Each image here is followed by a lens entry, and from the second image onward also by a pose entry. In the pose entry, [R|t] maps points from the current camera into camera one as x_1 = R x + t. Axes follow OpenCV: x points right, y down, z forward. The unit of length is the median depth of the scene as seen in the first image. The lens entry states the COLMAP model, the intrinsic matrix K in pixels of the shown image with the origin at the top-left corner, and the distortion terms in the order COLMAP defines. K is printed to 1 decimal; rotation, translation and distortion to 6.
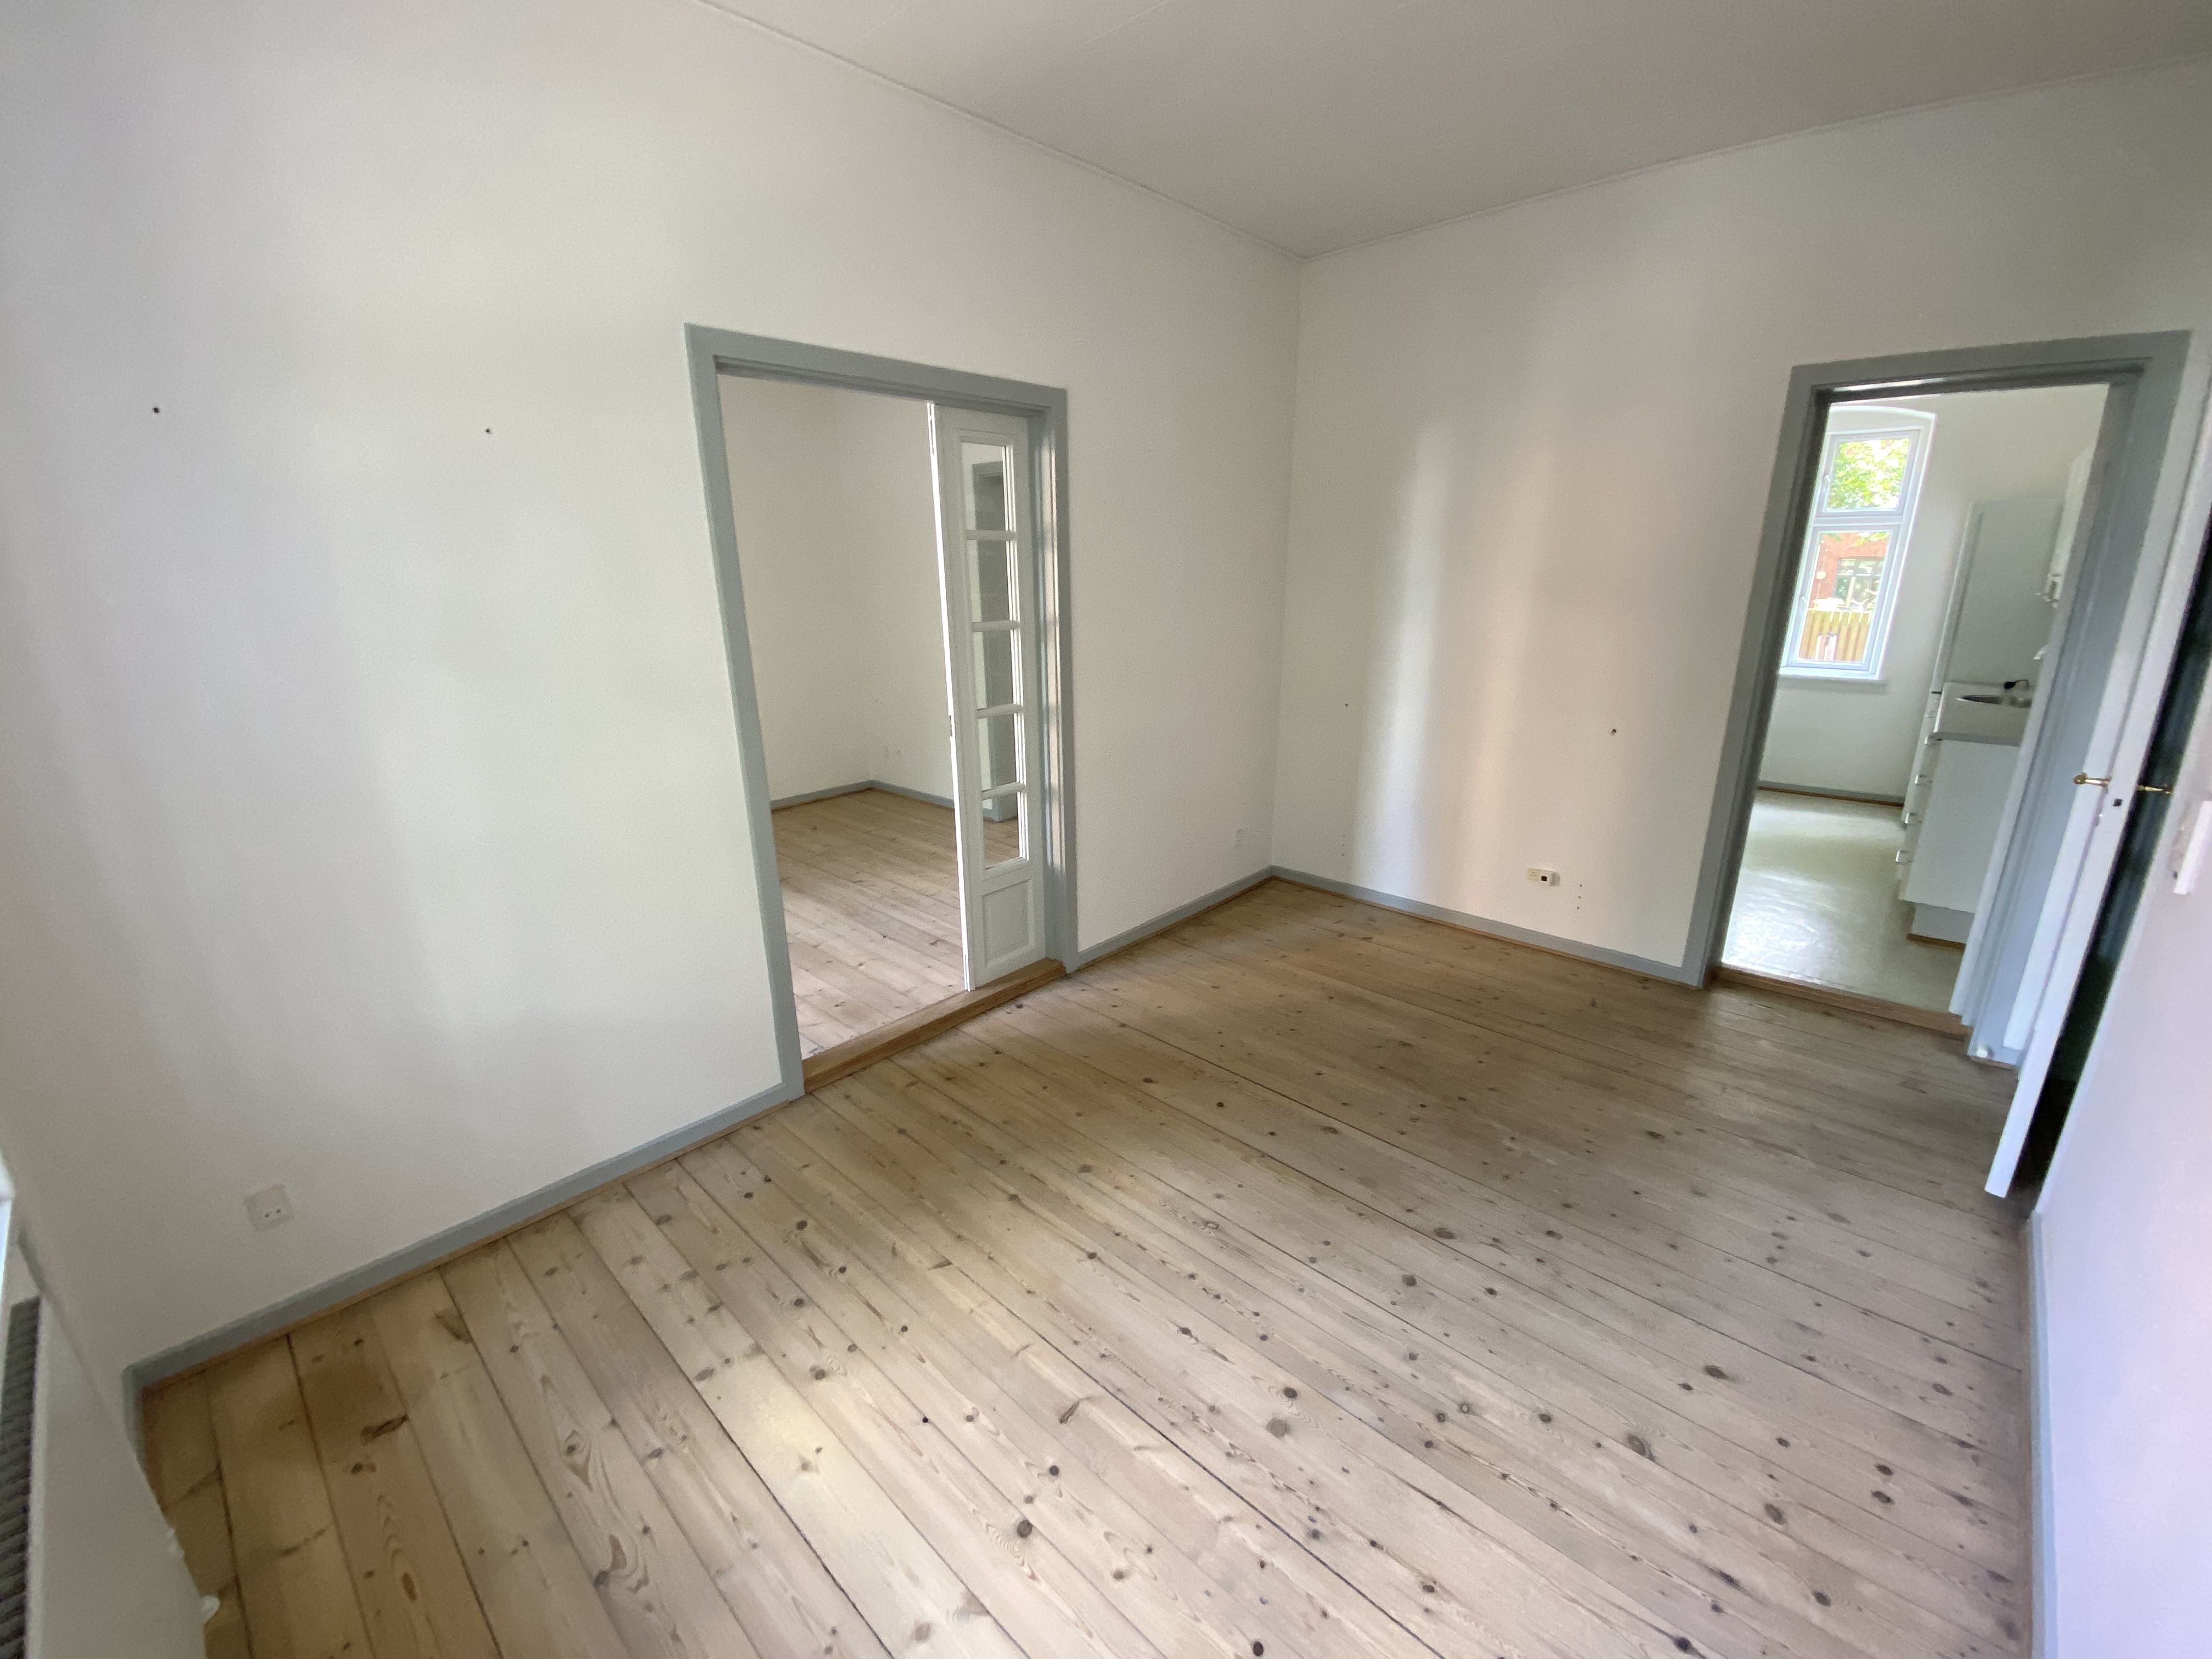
lens RADIAL K [[930.8, 0, 1105.0], [0, 930.8, 783.5], [0, 0, 1]] dist [0.000493, -0.010724]
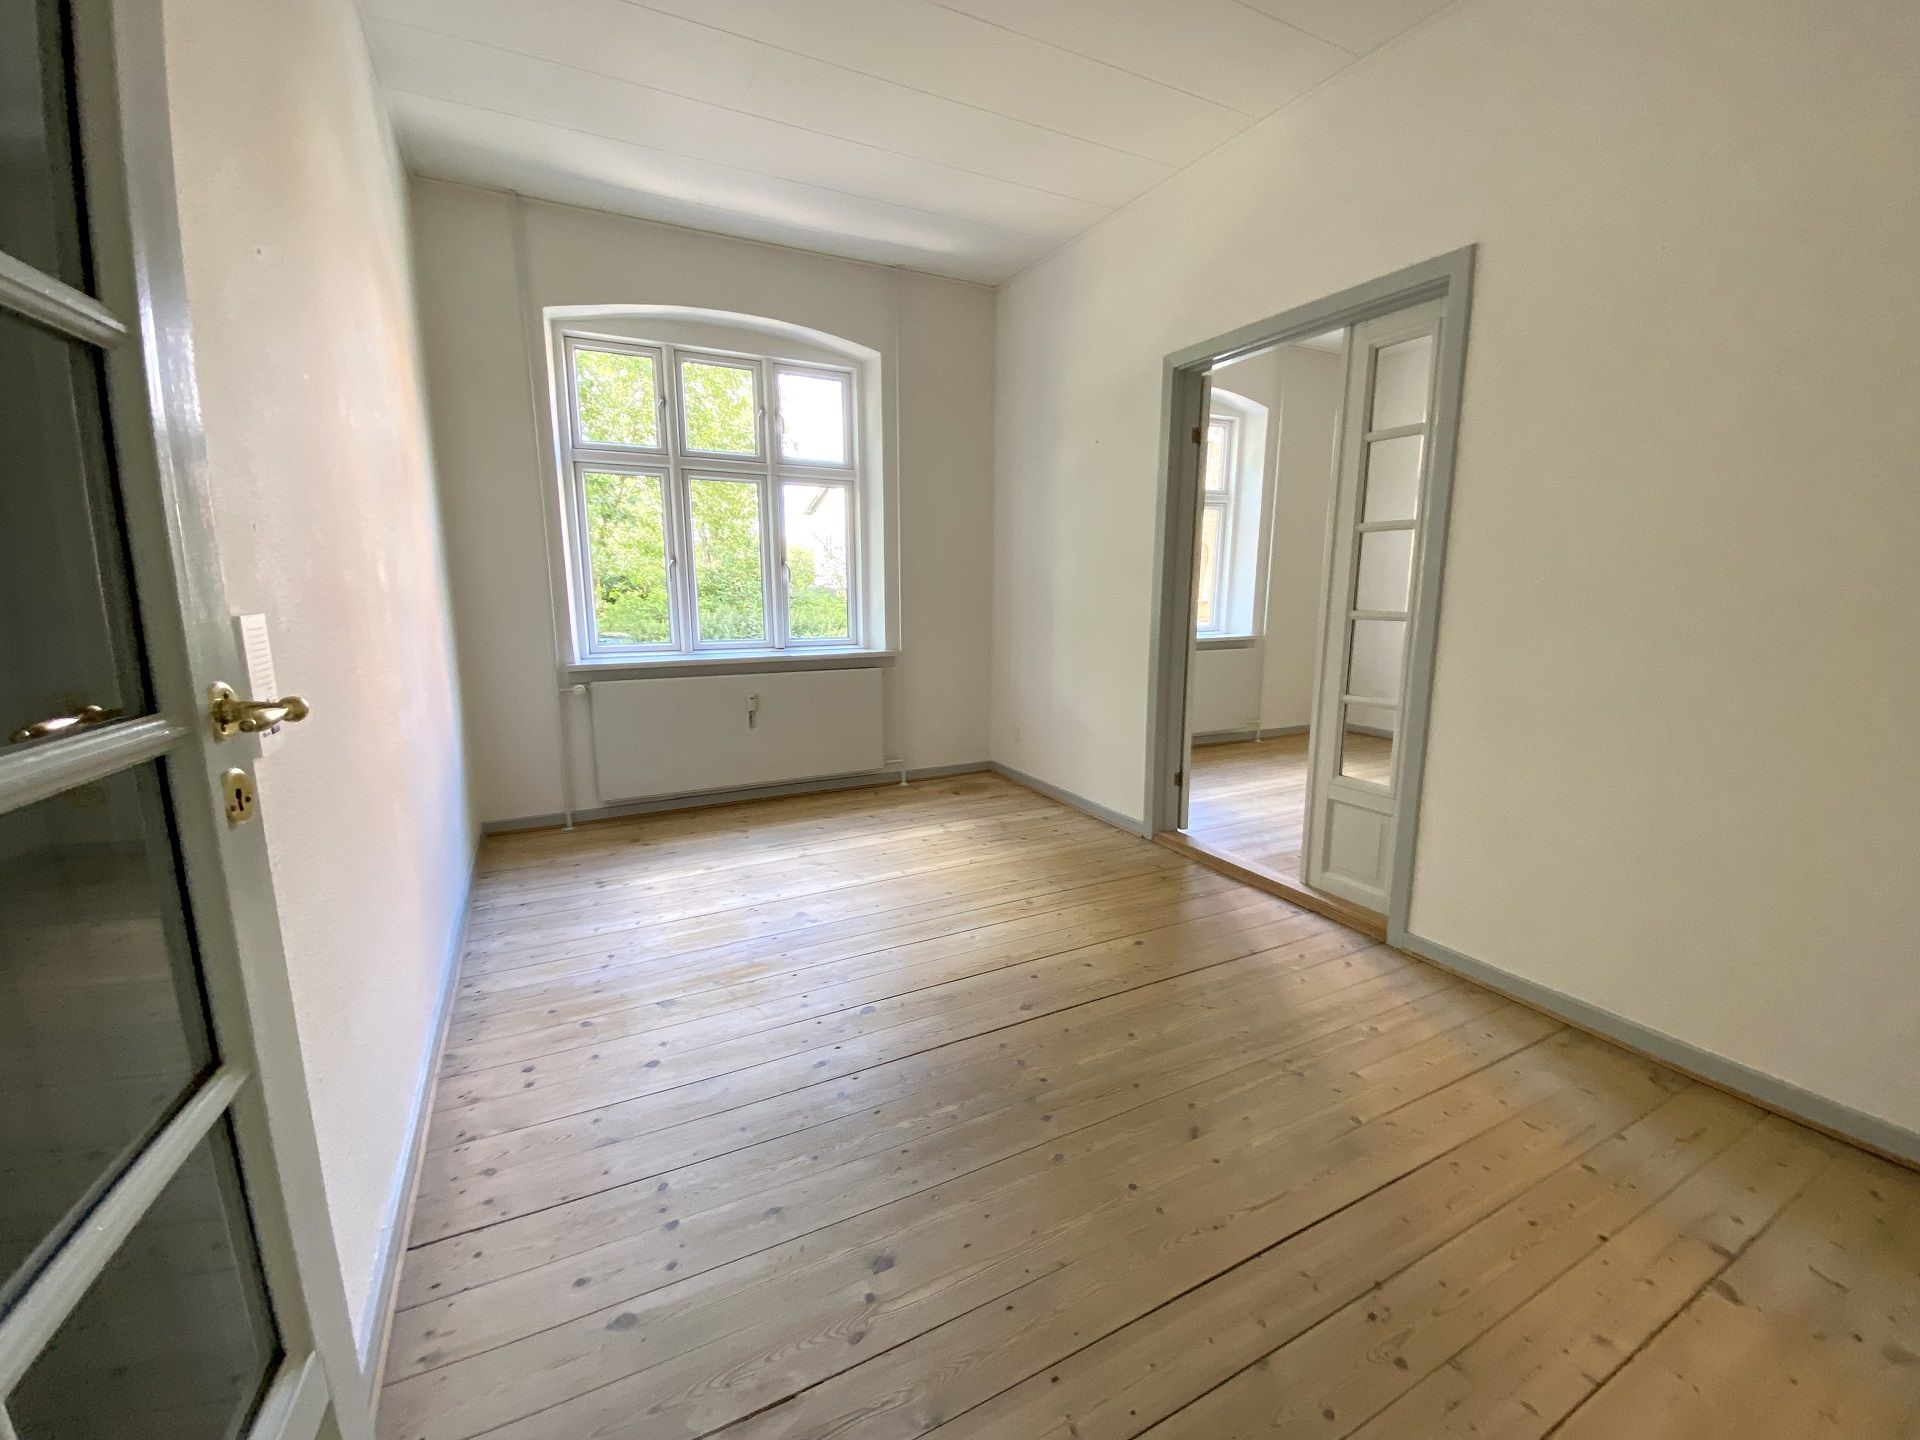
lens RADIAL K [[774.3, 0, 960.0], [0, 774.3, 720.0], [0, 0, 1]] dist [-0.000194, -0.000081]
pose [[-0.328036, 0.181050, -0.927153, 0.948513], [-0.225147, 0.938195, 0.262865, -0.117972], [0.917443, 0.294976, -0.266999, 1.022759]]
